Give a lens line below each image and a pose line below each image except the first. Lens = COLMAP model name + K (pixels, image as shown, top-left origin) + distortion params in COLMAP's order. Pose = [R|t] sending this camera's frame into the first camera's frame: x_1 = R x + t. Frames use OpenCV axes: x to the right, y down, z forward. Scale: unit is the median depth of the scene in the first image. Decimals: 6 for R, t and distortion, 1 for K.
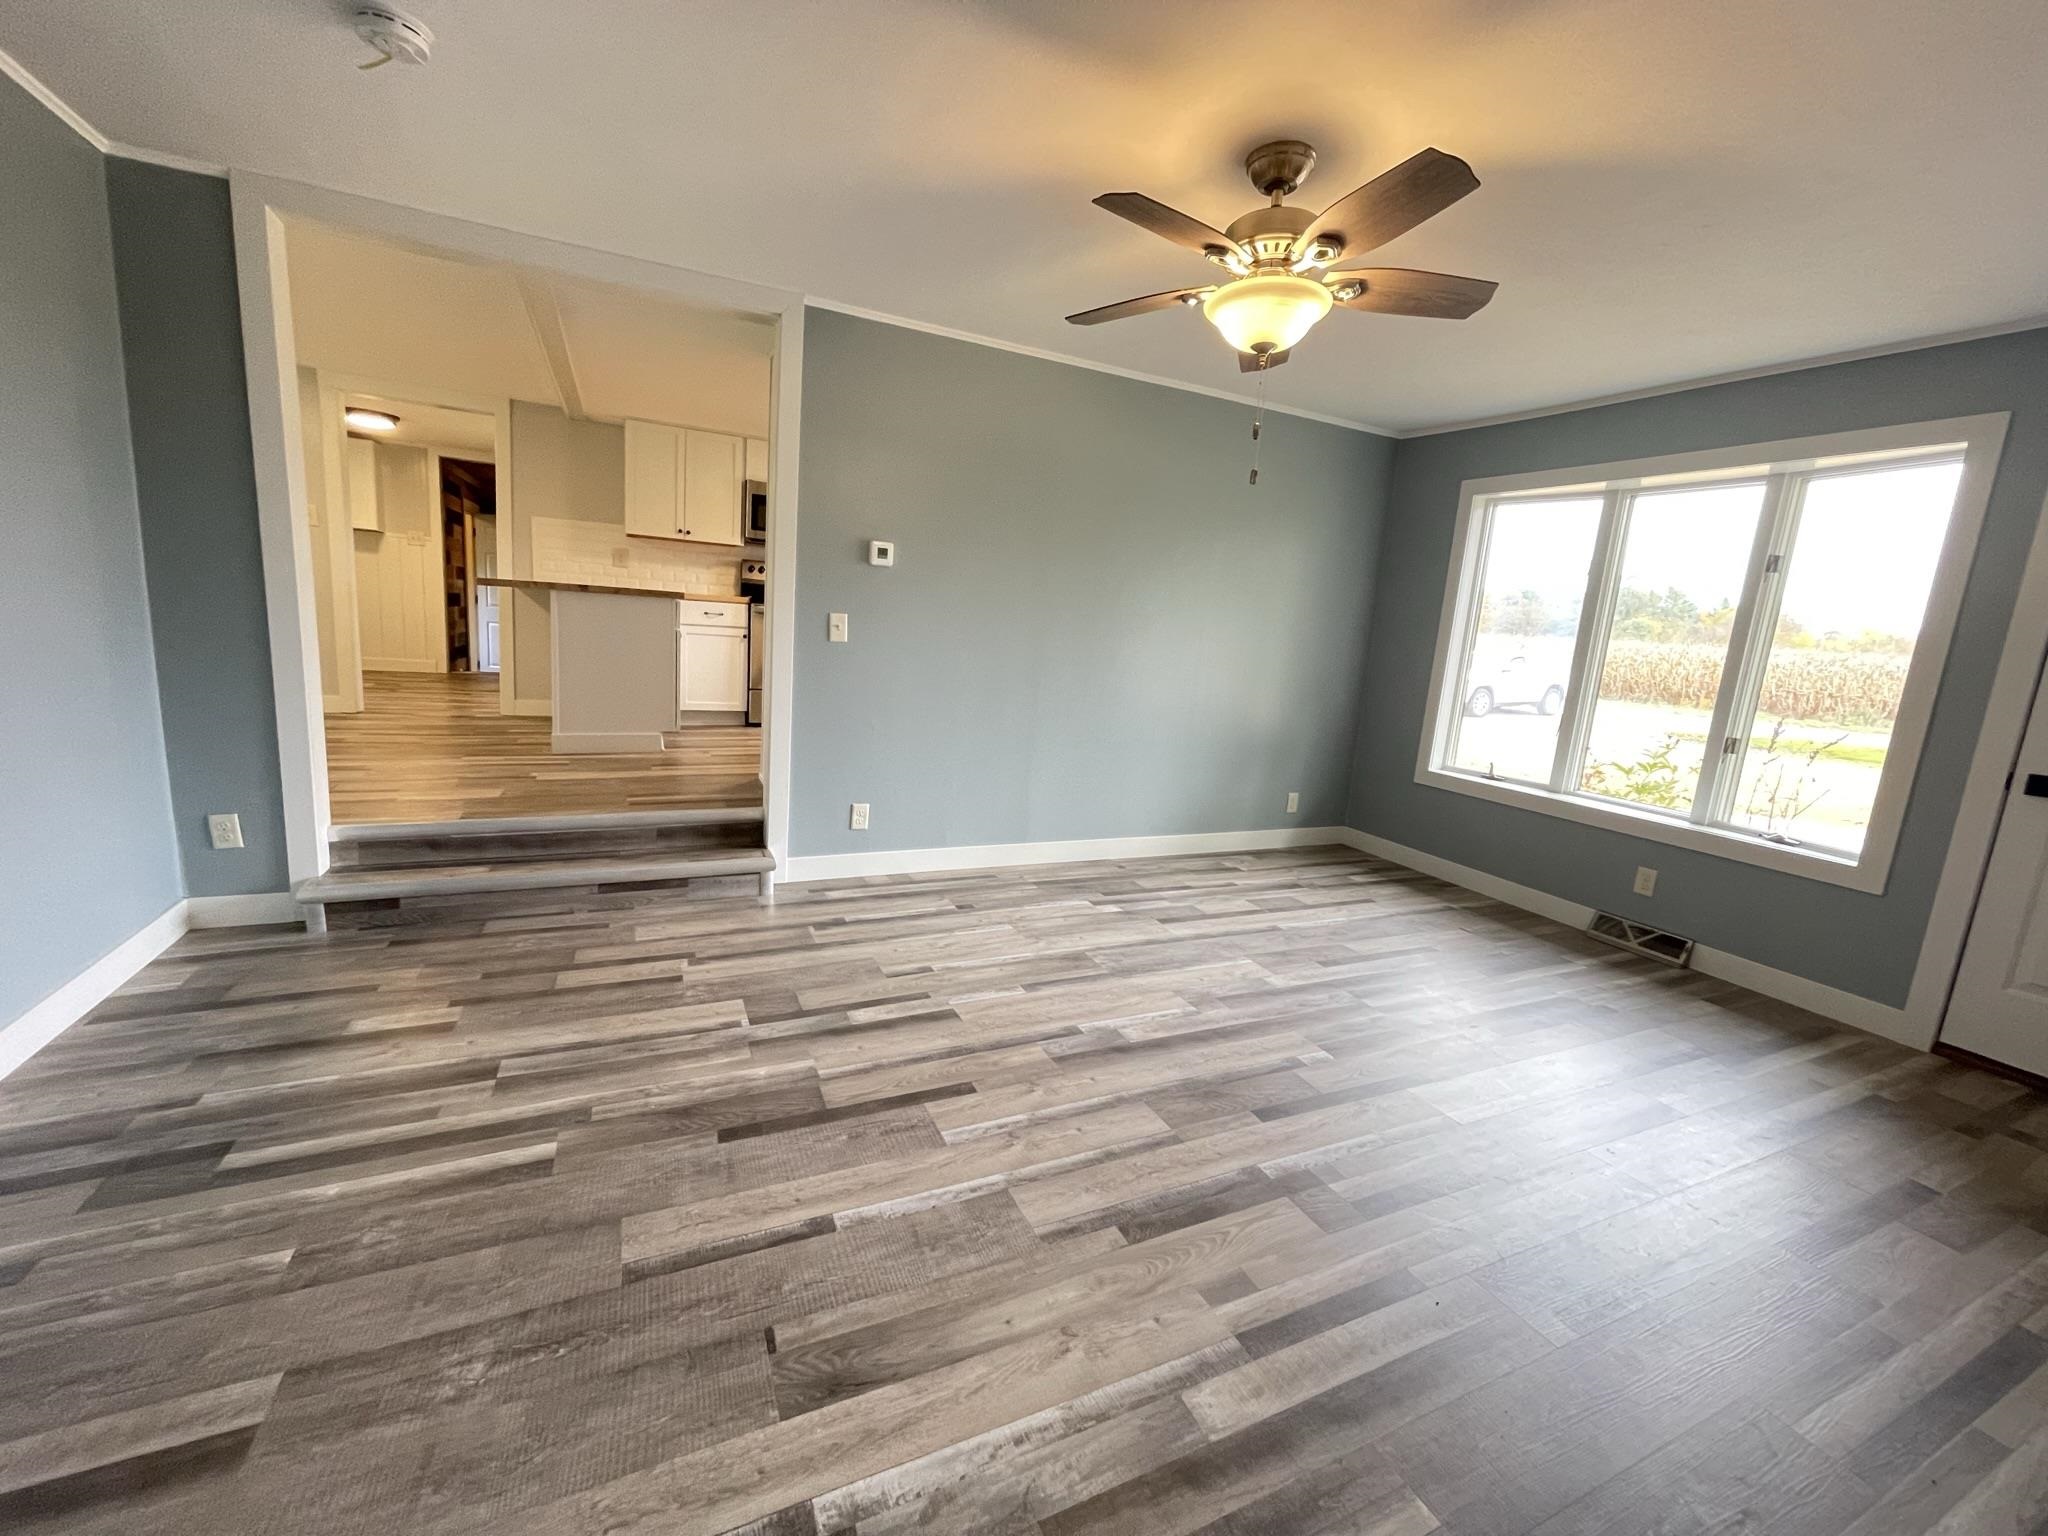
lens RADIAL K [[826.6, 0, 1017.8], [0, 826.6, 763.4], [0, 0, 1]] dist [0.001613, 0.000556]
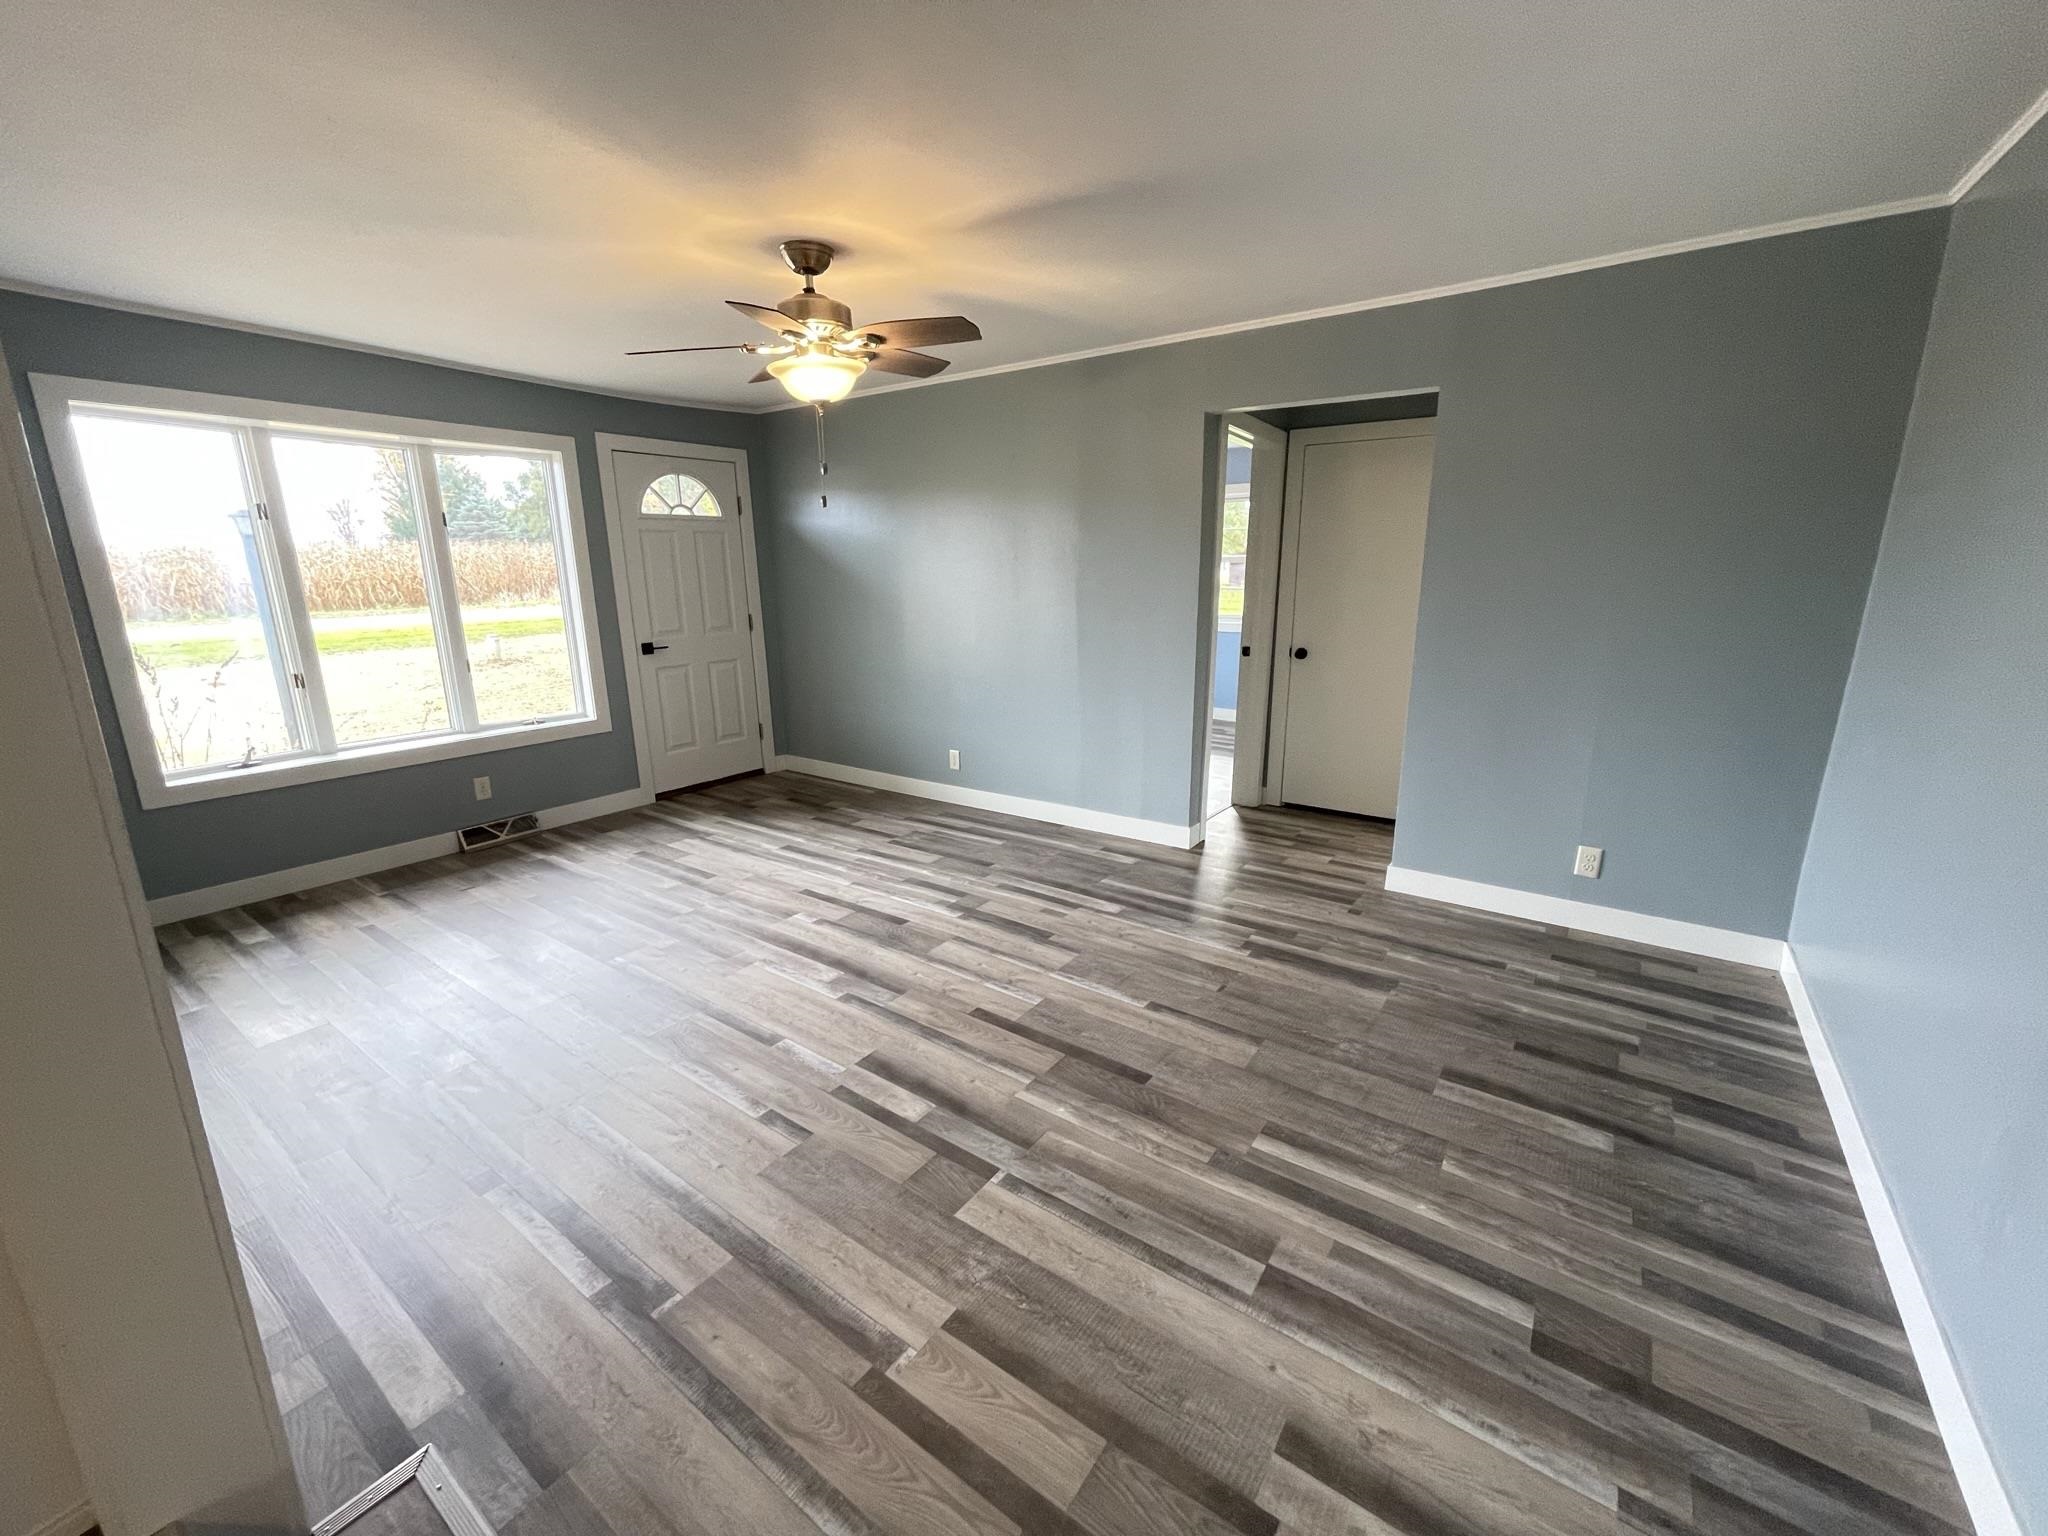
lens RADIAL K [[826.5, 0, 1024.0], [0, 826.5, 768.0], [0, 0, 1]] dist [-0.000046, -0.000039]
pose [[-0.499020, -0.273492, 0.822302, -0.957418], [0.121497, 0.917441, 0.378866, -0.380392], [-0.858031, 0.288969, -0.424593, 1.286791]]
